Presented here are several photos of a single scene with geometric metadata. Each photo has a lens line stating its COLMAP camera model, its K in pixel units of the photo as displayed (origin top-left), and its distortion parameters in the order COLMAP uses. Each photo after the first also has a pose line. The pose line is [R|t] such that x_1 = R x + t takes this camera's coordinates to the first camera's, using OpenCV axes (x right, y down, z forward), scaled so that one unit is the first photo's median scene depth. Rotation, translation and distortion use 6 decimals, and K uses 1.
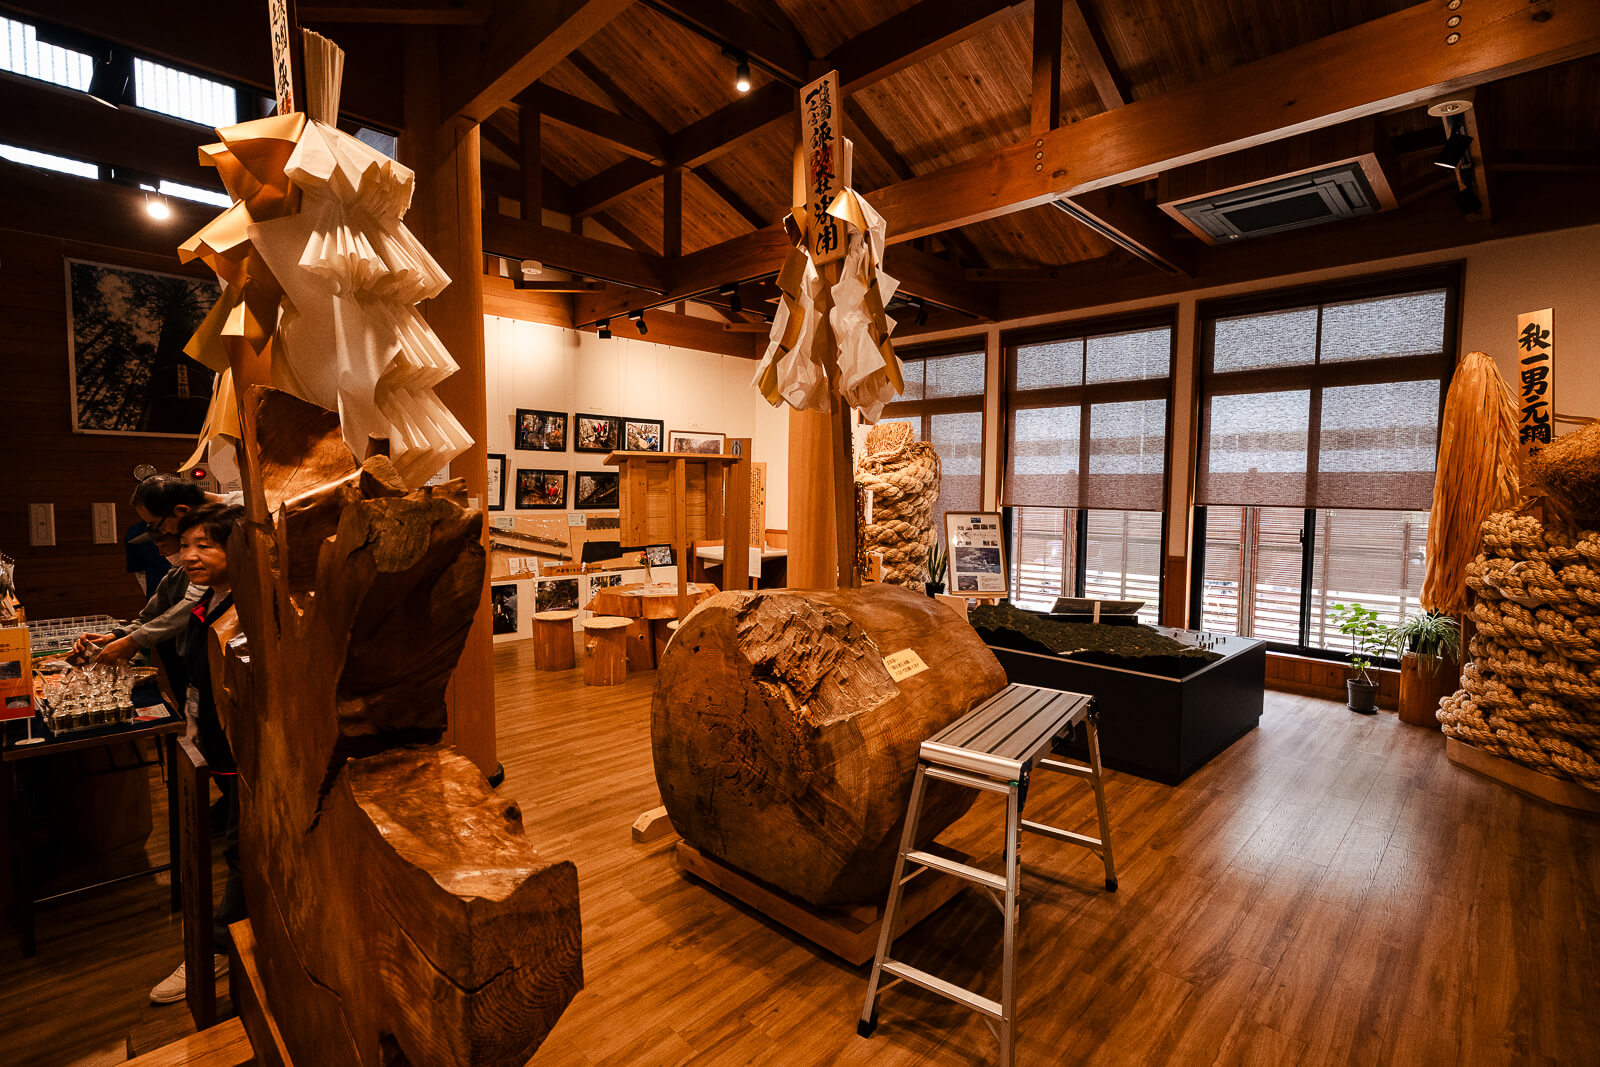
lens RADIAL K [[749.1, 0, 800.0], [0, 749.1, 533.5], [0, 0, 1]] dist [0.002828, -0.000004]
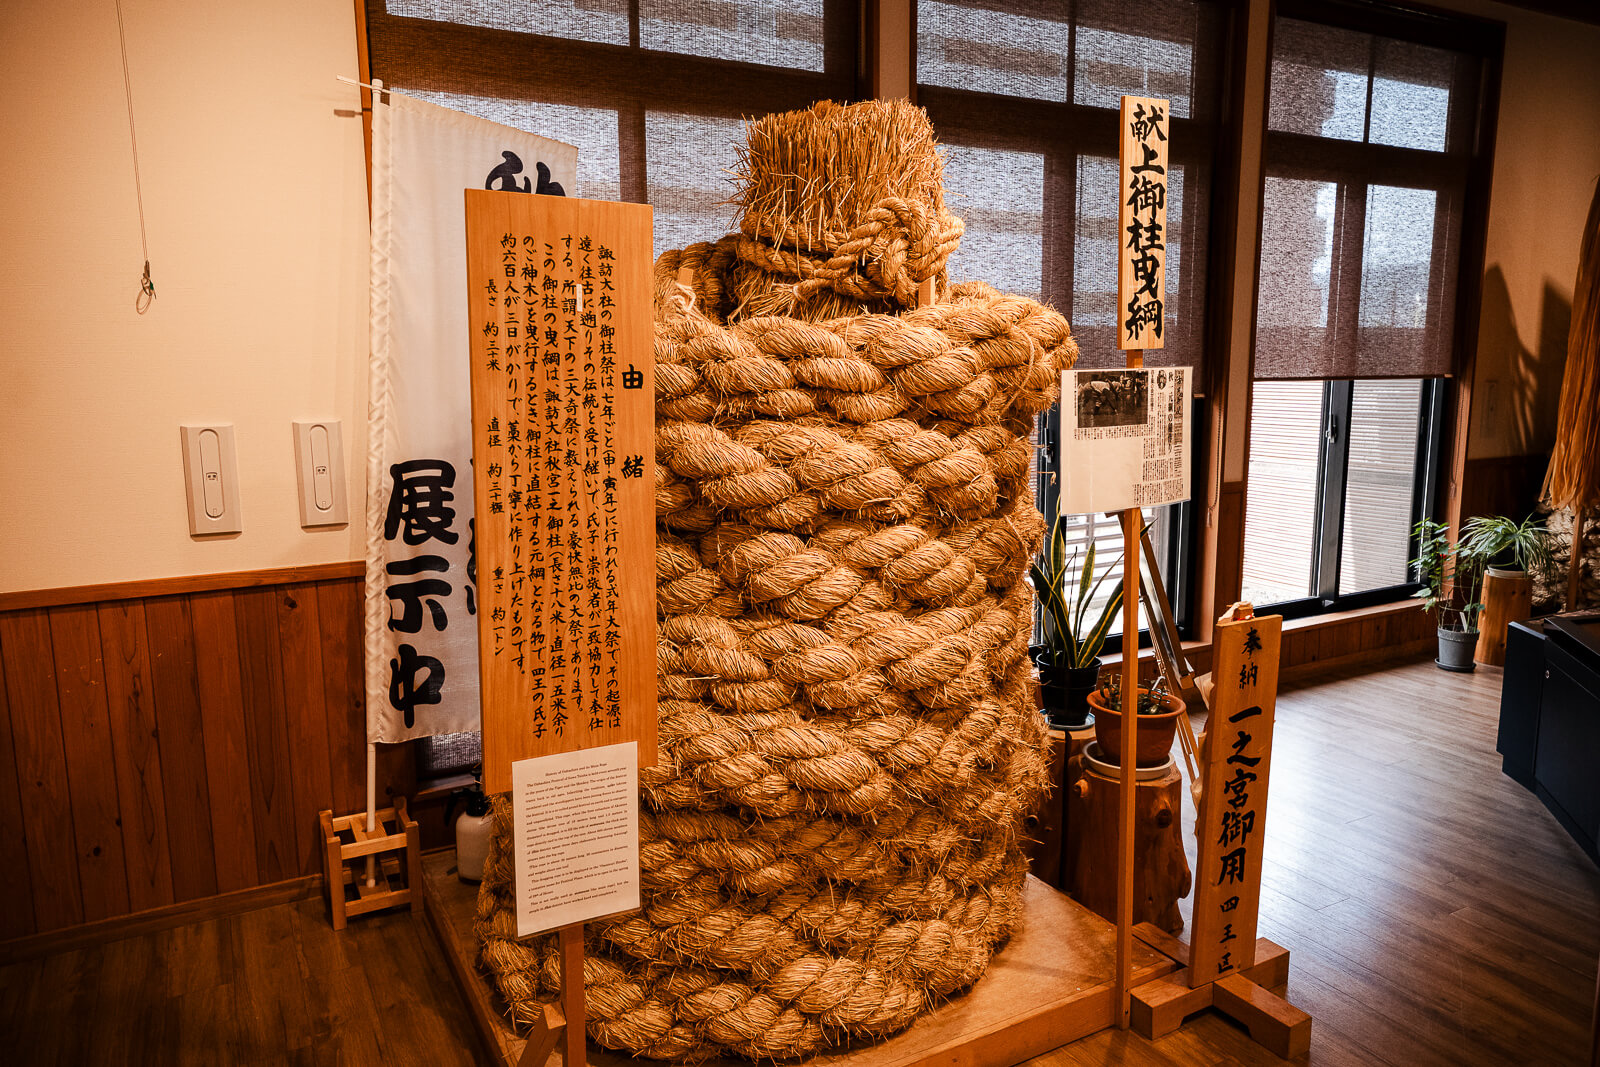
lens RADIAL K [[1110.3, 0, 800.0], [0, 1110.3, 533.5], [0, 0, 1]] dist [-0.001161, 0.000312]
pose [[0.292753, -0.162607, 0.942260, -0.490471], [0.072589, 0.986370, 0.147666, -0.104544], [-0.953429, 0.025168, 0.300566, 1.605277]]
